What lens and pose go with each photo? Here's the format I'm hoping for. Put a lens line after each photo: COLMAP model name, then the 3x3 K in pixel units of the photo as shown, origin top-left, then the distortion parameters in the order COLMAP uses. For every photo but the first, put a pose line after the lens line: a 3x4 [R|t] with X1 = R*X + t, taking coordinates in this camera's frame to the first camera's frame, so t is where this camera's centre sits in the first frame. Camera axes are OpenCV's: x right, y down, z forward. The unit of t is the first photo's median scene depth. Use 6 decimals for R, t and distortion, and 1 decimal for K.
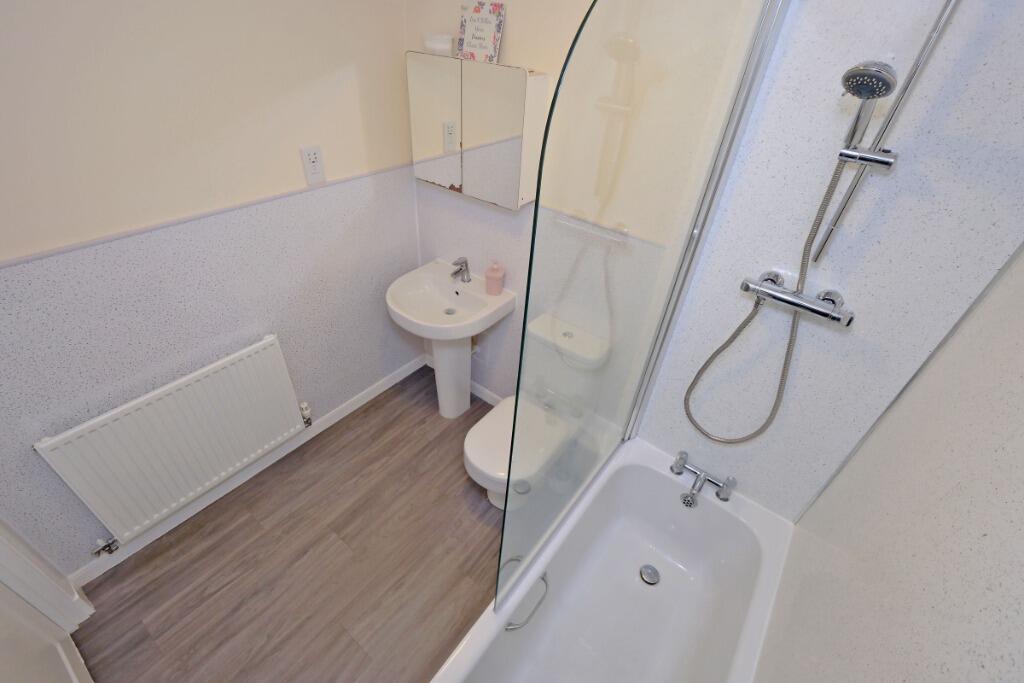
lens RADIAL K [[445.9, 0, 512.0], [0, 445.9, 341.5], [0, 0, 1]] dist [-0.000301, -0.000222]
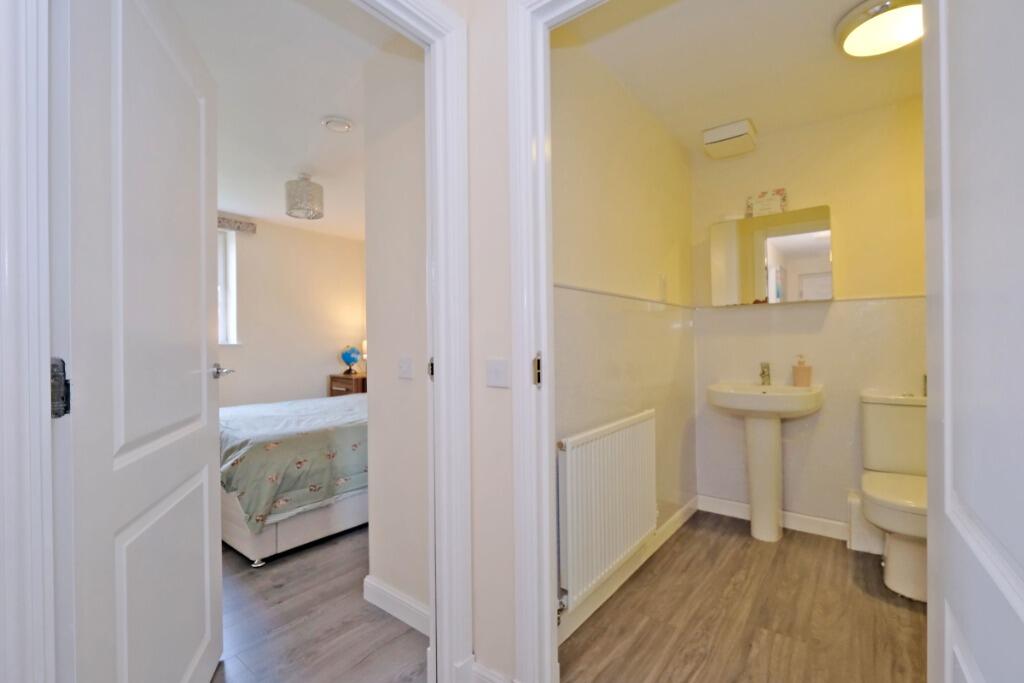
lens RADIAL K [[470.9, 0, 512.0], [0, 470.9, 341.5], [0, 0, 1]] dist [0.025323, -0.000196]
pose [[0.996956, -0.075883, 0.017909, -0.878743], [0.071012, 0.788887, -0.610421, 0.543107], [0.032192, 0.609835, 0.791874, -0.050230]]
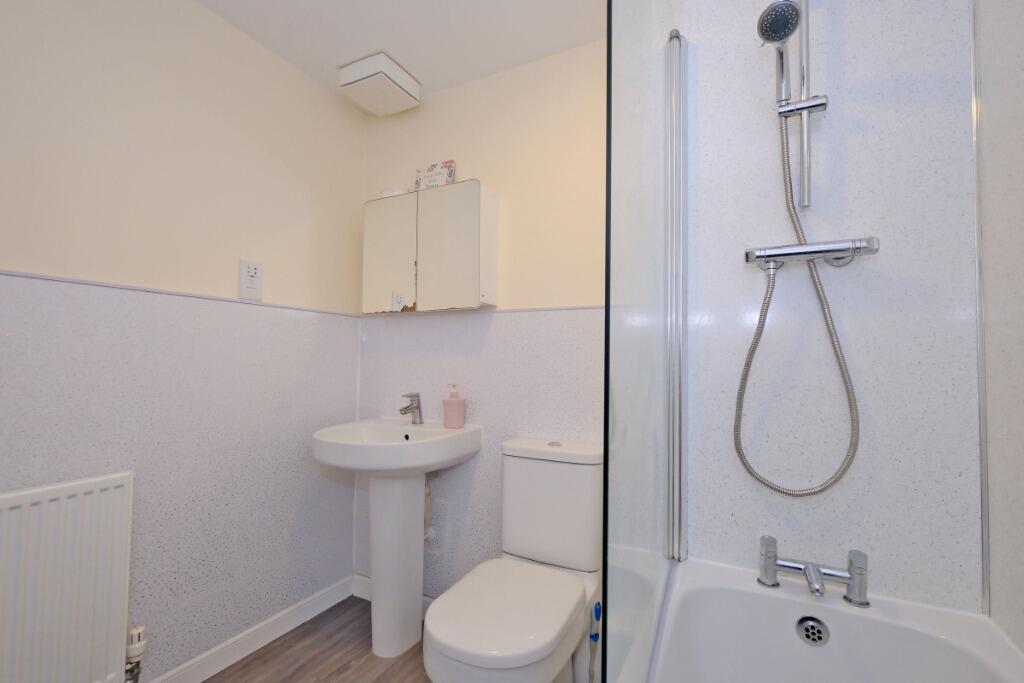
lens RADIAL K [[444.5, 0, 515.3], [0, 444.5, 344.1], [0, 0, 1]] dist [-0.001804, -0.000352]
pose [[0.982656, -0.047134, 0.179348, -0.076545], [0.149440, 0.773923, -0.615395, 0.323782], [-0.109795, 0.631523, 0.767544, 0.302120]]
